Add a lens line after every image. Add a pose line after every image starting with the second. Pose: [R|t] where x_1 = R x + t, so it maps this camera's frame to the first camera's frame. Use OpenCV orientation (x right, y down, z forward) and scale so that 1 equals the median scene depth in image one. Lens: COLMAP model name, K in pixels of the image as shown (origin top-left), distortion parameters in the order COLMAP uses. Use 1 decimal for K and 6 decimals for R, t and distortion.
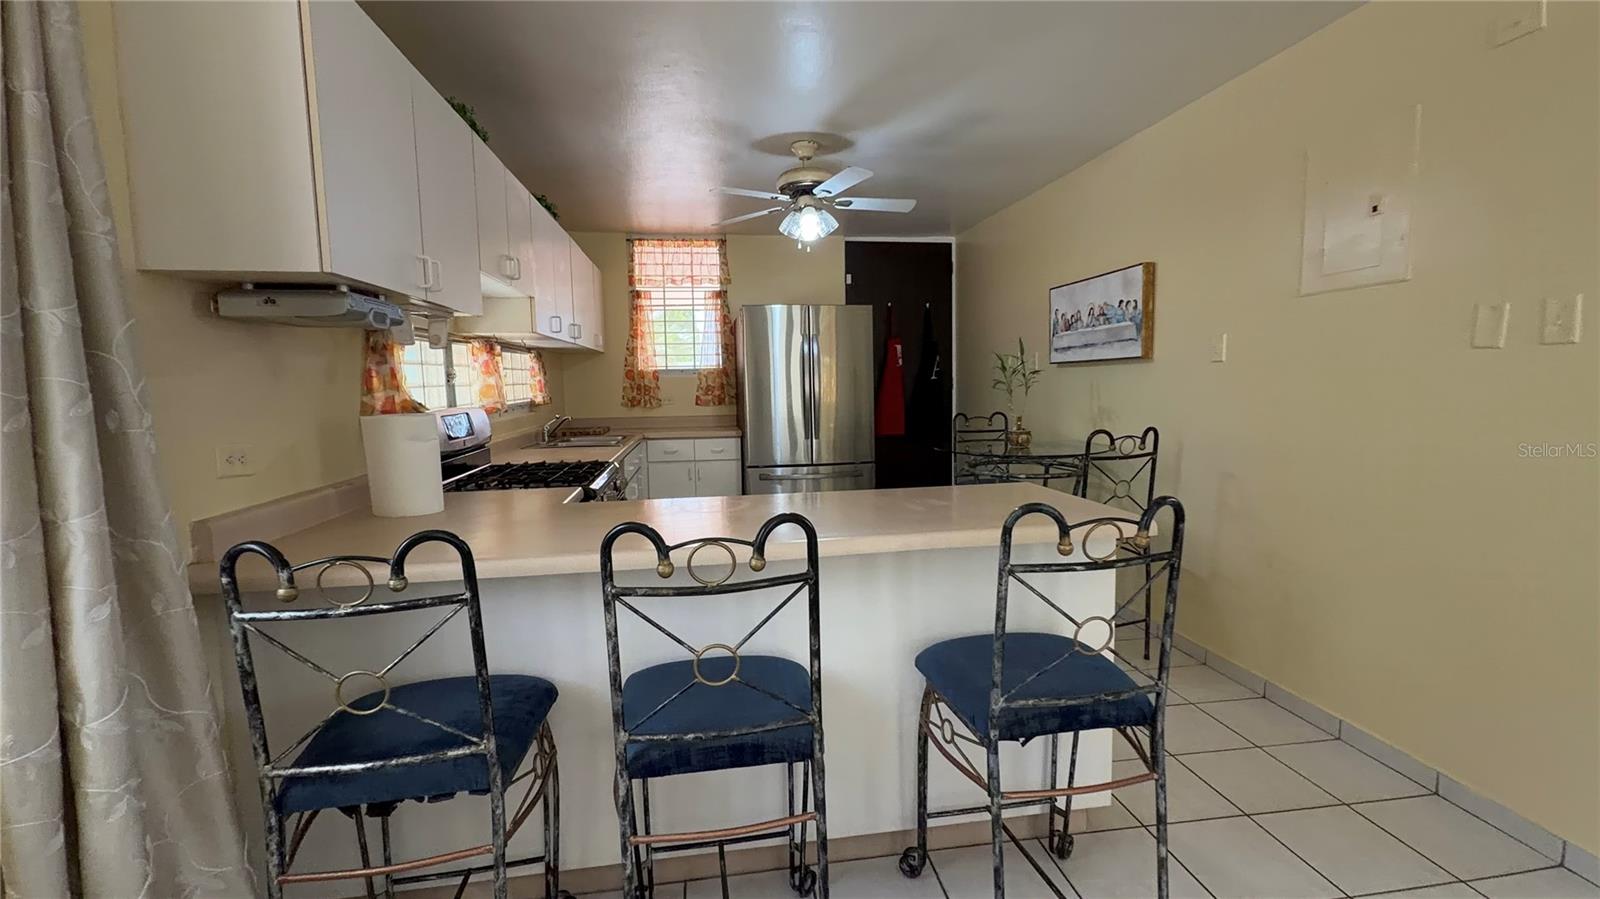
lens RADIAL K [[691.8, 0, 799.9], [0, 691.8, 440.5], [0, 0, 1]] dist [-0.005808, 0.005810]
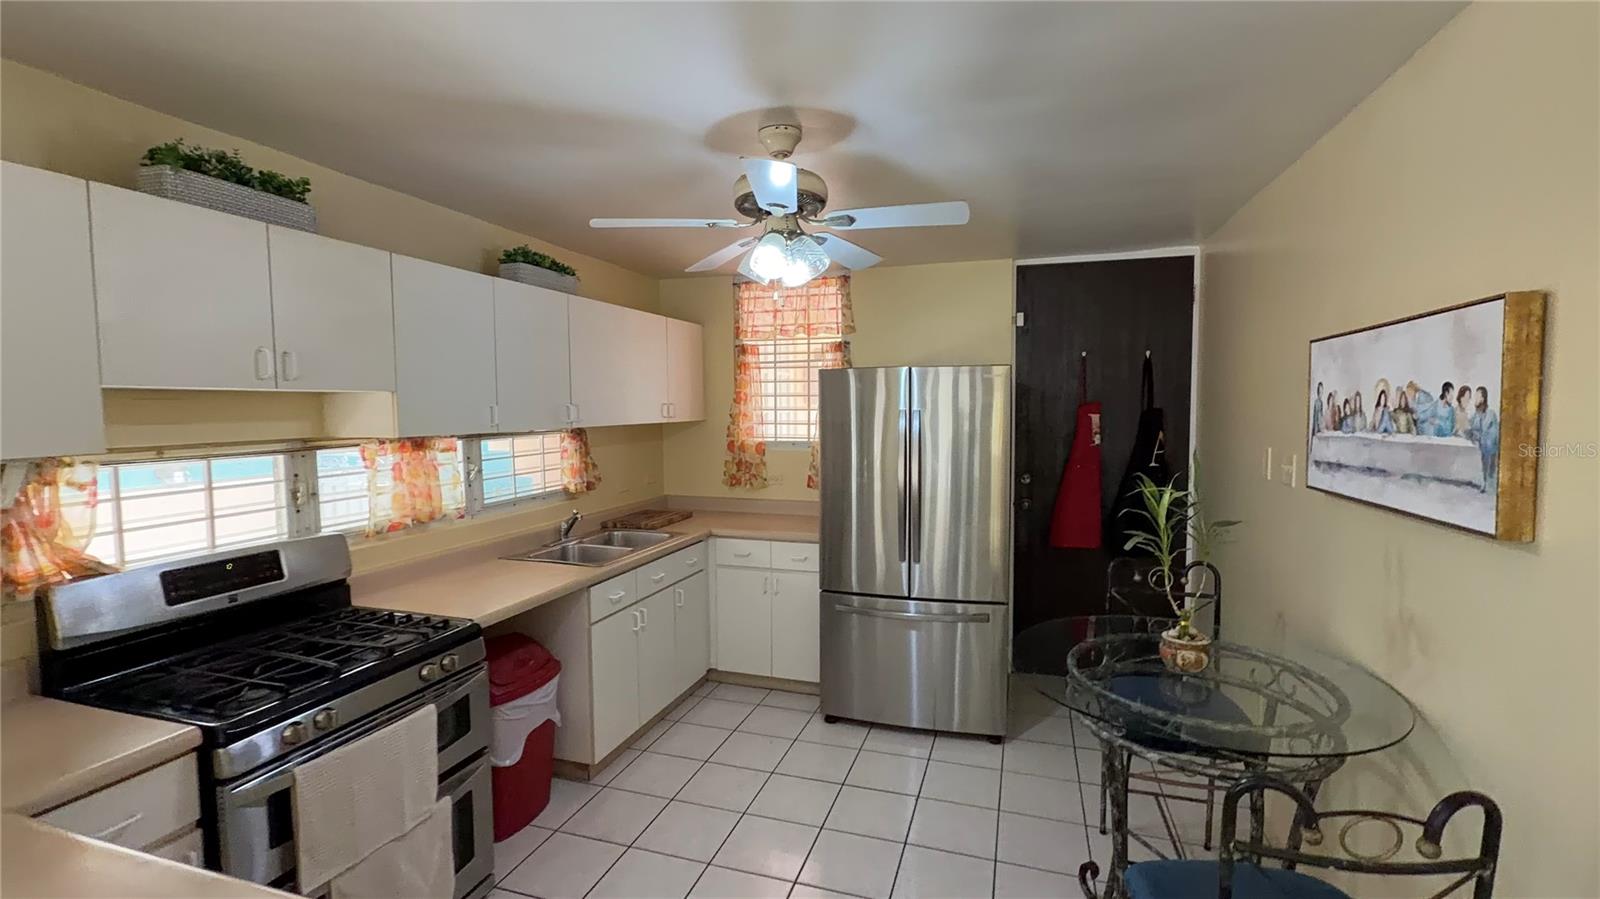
lens RADIAL K [[691.8, 0, 799.6], [0, 691.8, 452.8], [0, 0, 1]] dist [-0.005808, 0.005810]
pose [[0.900773, 0.041983, -0.432255, 0.232215], [-0.048879, 0.998793, -0.004849, -0.109864], [0.431530, 0.025496, 0.901738, 0.361976]]
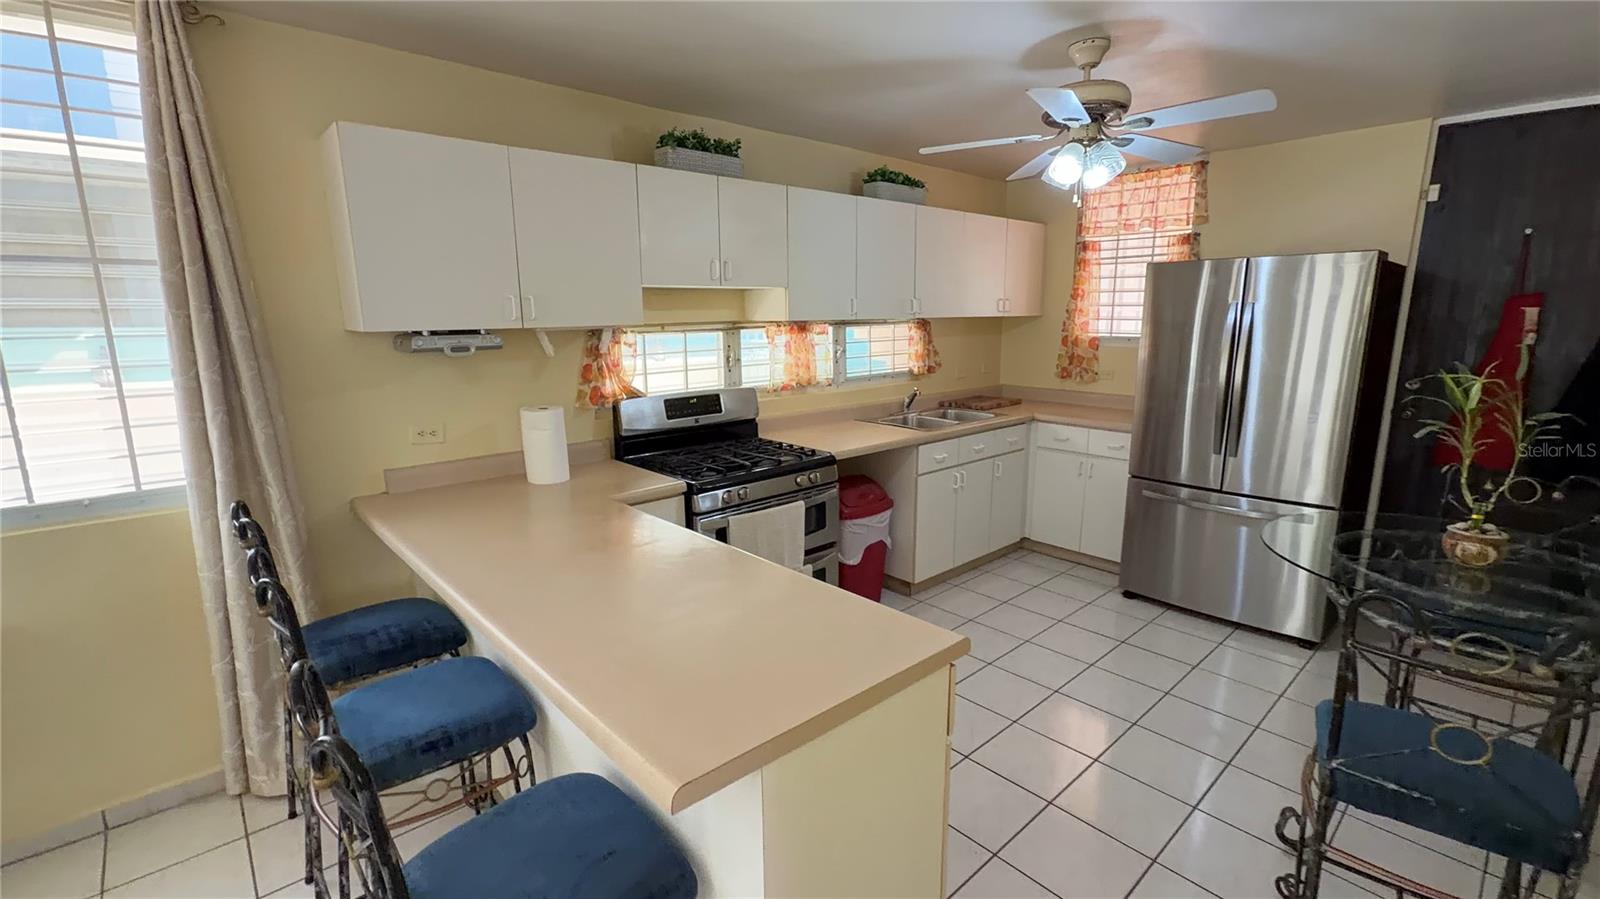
lens RADIAL K [[691.8, 0, 811.6], [0, 691.8, 443.9], [0, 0, 1]] dist [-0.005808, 0.005810]
pose [[0.579036, 0.168131, -0.797777, 0.356823], [-0.076565, 0.985395, 0.152100, -0.094710], [0.811699, -0.026990, 0.583453, 0.287427]]
